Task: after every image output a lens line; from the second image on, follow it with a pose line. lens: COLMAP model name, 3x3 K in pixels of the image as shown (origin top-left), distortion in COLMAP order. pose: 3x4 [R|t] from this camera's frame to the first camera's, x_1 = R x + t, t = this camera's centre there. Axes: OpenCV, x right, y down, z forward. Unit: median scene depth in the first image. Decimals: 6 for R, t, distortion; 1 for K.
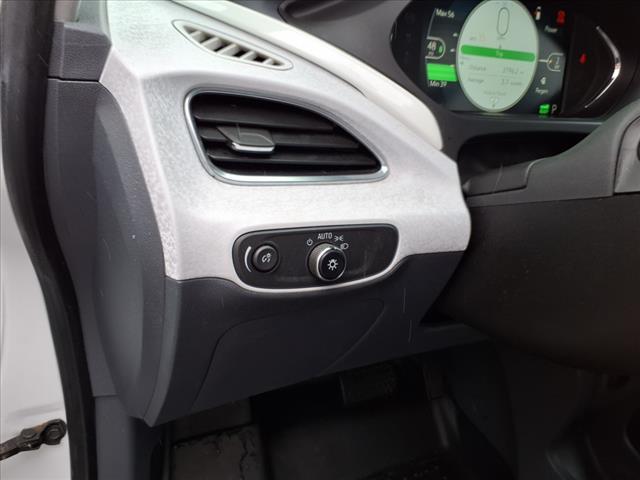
lens RADIAL K [[512.4, 0, 320.0], [0, 512.4, 240.0], [0, 0, 1]] dist [0.041252, -0.092401]
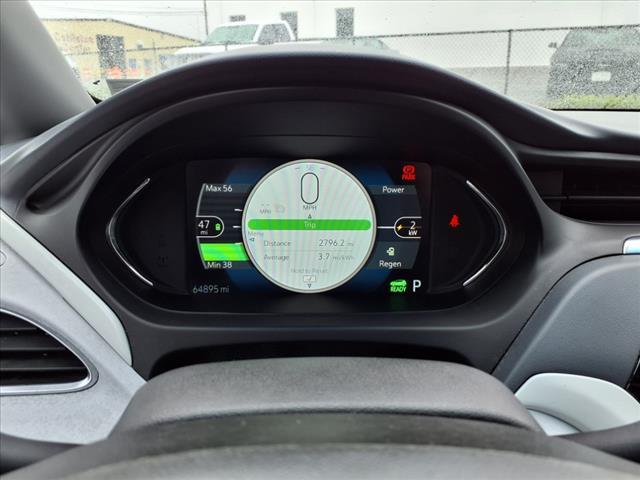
lens RADIAL K [[493.6, 0, 320.0], [0, 493.6, 240.0], [0, 0, 1]] dist [0.060523, -0.097241]
pose [[0.921166, 0.016079, -0.388838, 0.709971], [-0.071196, 0.989247, -0.127756, -0.254213], [0.382603, 0.145368, 0.912405, 0.312518]]
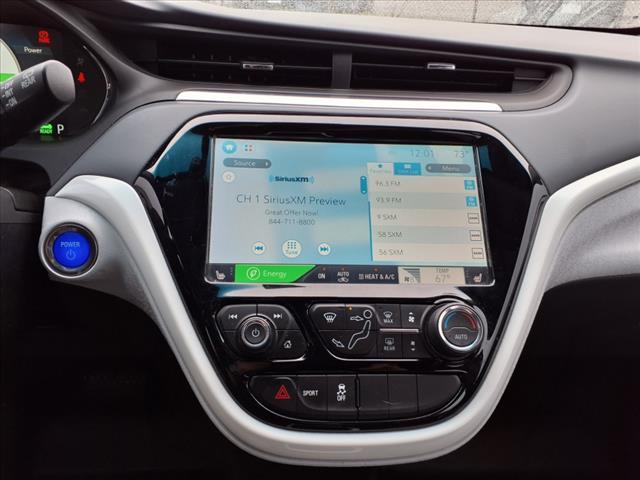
lens RADIAL K [[493.6, 0, 320.0], [0, 493.6, 240.0], [0, 0, 1]] dist [0.060523, -0.097241]
pose [[0.936225, 0.092580, -0.338987, 1.480043], [-0.096193, 0.995344, 0.006169, -0.112299], [0.337979, 0.026833, 0.940771, 0.319831]]
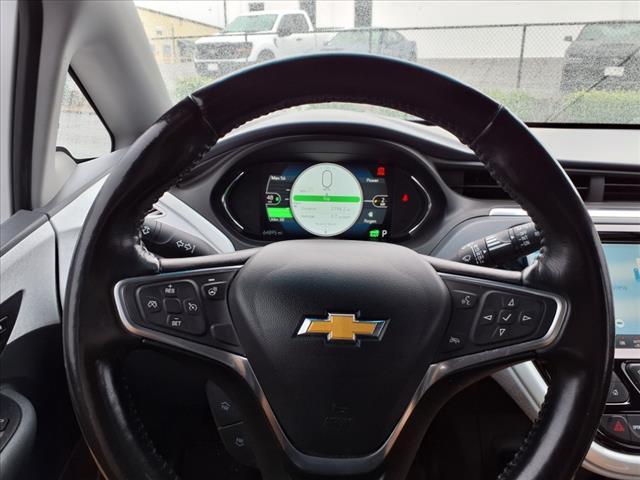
lens RADIAL K [[493.6, 0, 320.0], [0, 493.6, 240.0], [0, 0, 1]] dist [0.060523, -0.097241]
pose [[0.909336, 0.043185, -0.413815, 0.992365], [-0.093959, 0.990220, -0.103132, -0.097495], [0.405314, 0.132664, 0.904500, -0.318267]]
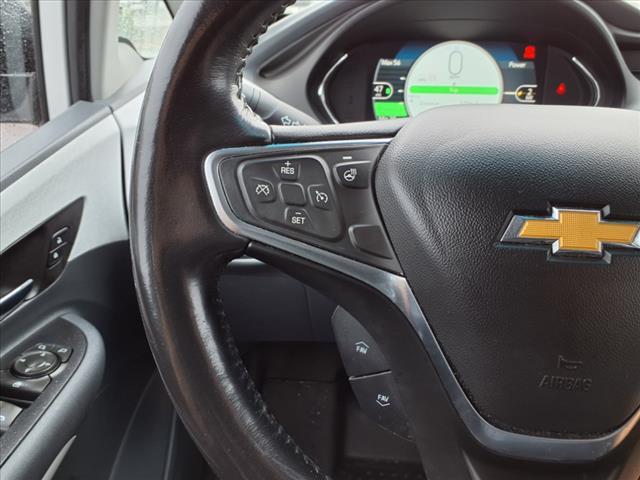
lens RADIAL K [[512.4, 0, 320.0], [0, 512.4, 240.0], [0, 0, 1]] dist [0.041252, -0.092401]
pose [[0.850251, 0.114409, -0.513793, 0.767225], [-0.118818, 0.992616, 0.024405, -0.025588], [0.512791, 0.040298, 0.857567, -0.128235]]
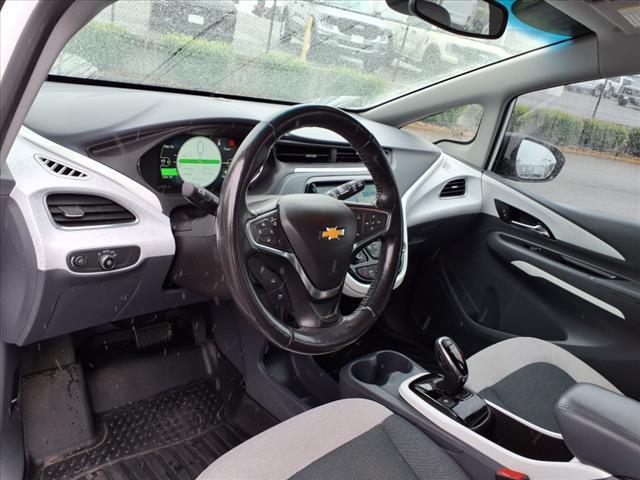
lens RADIAL K [[495.3, 0, 320.0], [0, 495.3, 240.0], [0, 0, 1]] dist [-0.023681, -0.006186]
pose [[0.944543, -0.013107, 0.328125, 0.151340], [0.008479, 0.999843, 0.015532, -0.067319], [-0.328277, -0.011889, 0.944507, -1.180898]]
